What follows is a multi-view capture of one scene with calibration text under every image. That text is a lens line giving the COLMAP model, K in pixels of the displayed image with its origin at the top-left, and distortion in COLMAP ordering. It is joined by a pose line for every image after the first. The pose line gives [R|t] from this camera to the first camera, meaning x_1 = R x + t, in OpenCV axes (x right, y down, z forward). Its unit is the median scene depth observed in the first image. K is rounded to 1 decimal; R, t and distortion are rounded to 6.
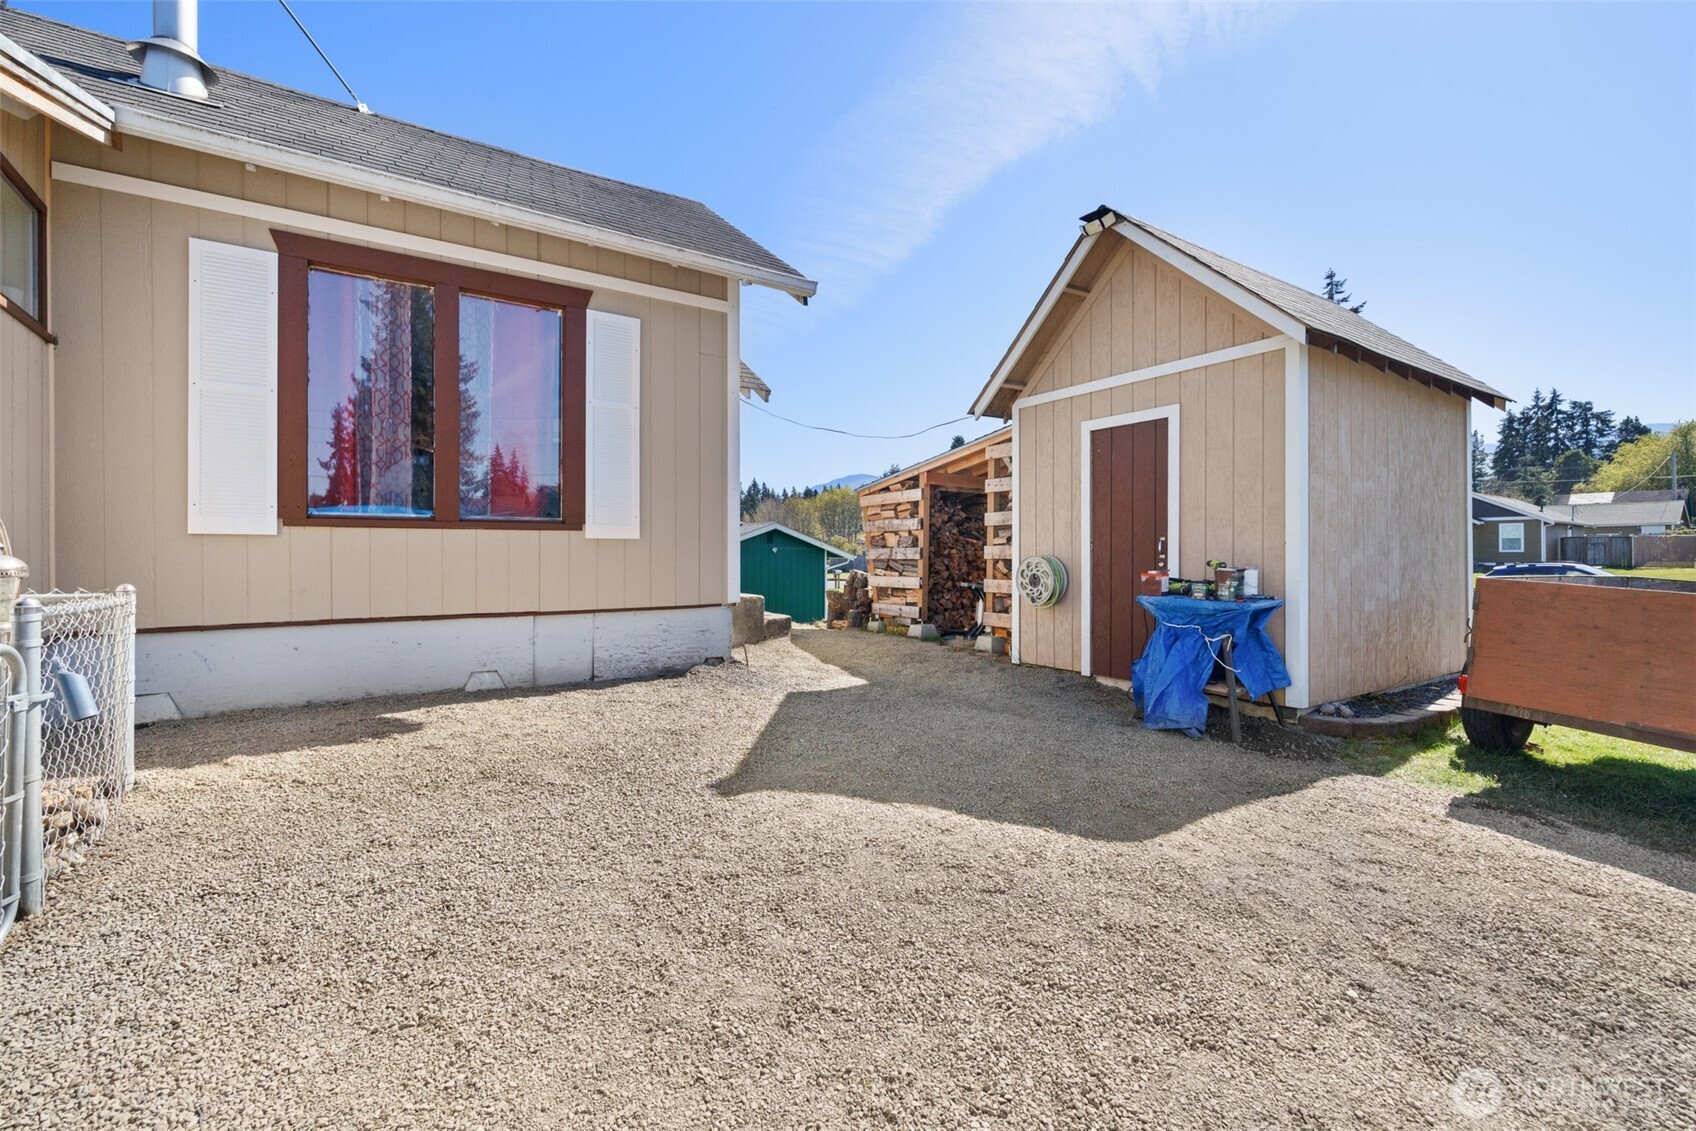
lens RADIAL K [[729.2, 0, 839.4], [0, 729.2, 564.3], [0, 0, 1]] dist [0.003810, 0.000132]
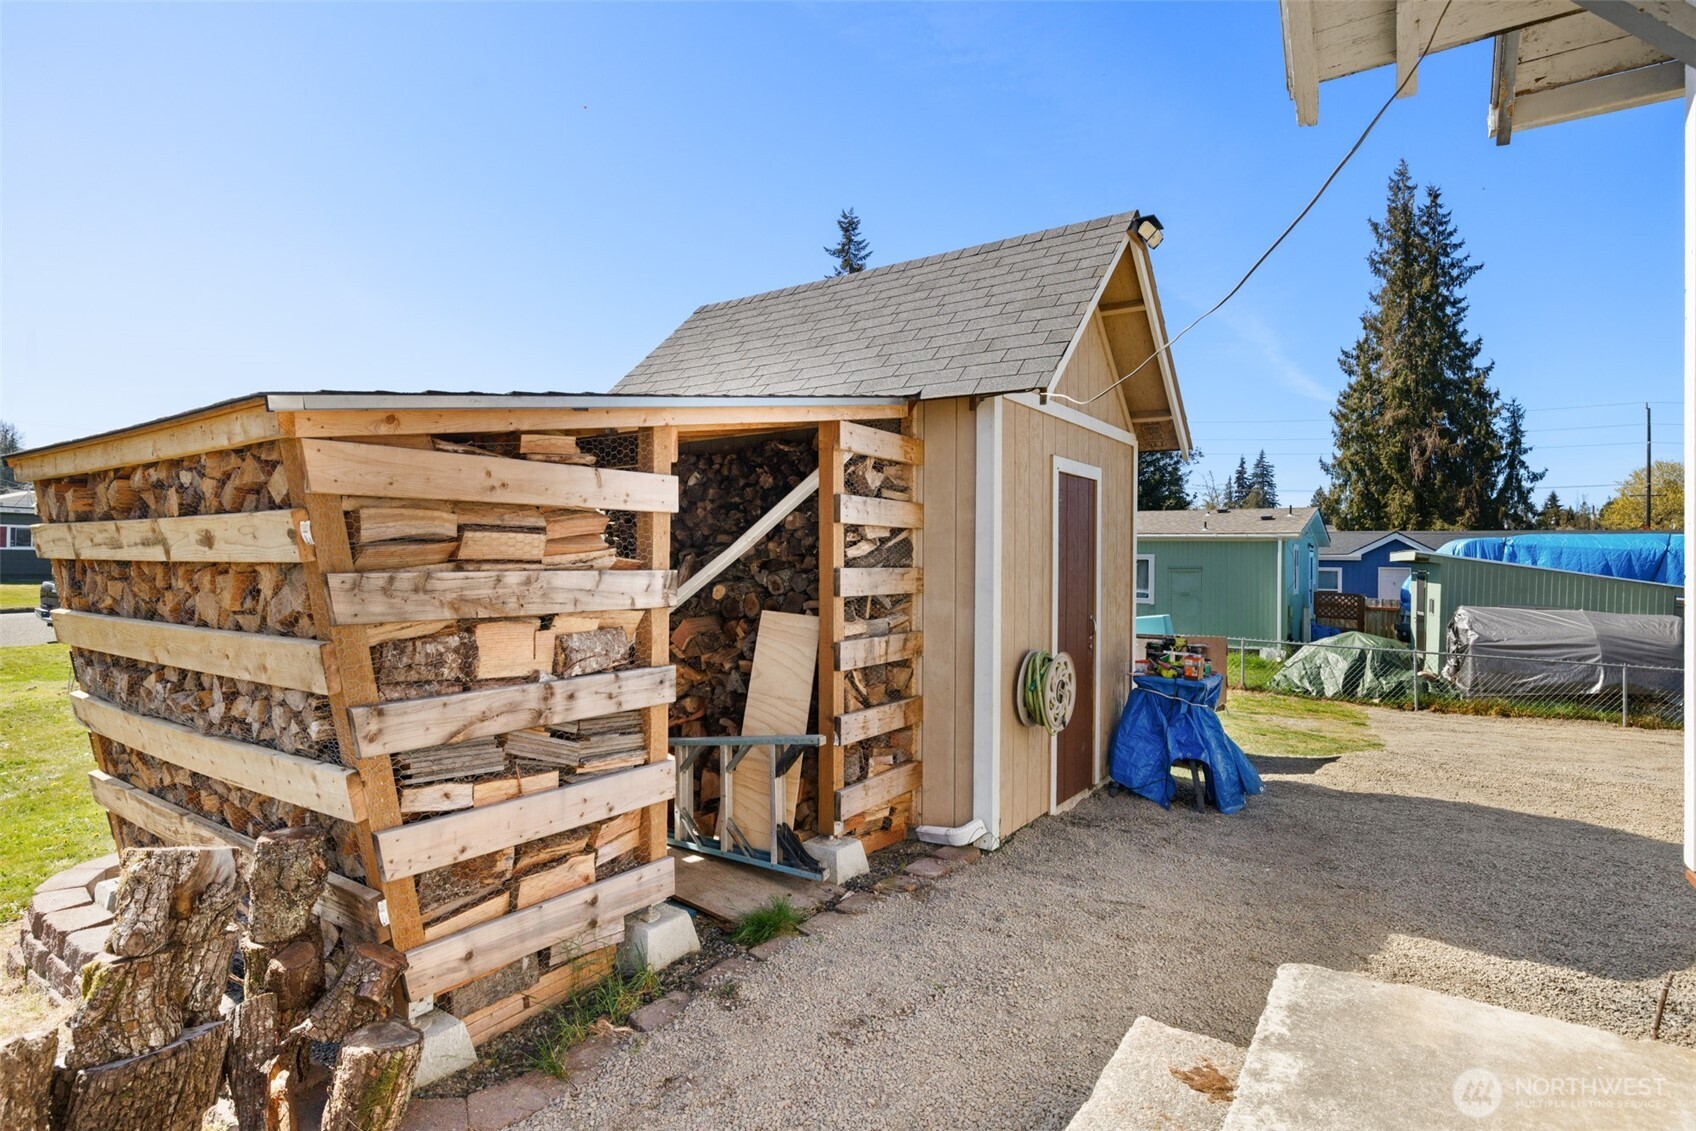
lens RADIAL K [[858.5, 0, 844.5], [0, 858.5, 547.1], [0, 0, 1]] dist [-0.000168, -0.000197]
pose [[-0.376687, 0.014969, 0.926220, -0.252183], [0.004210, 0.999887, -0.014447, -0.066808], [-0.926331, -0.001542, -0.376707, 1.052523]]
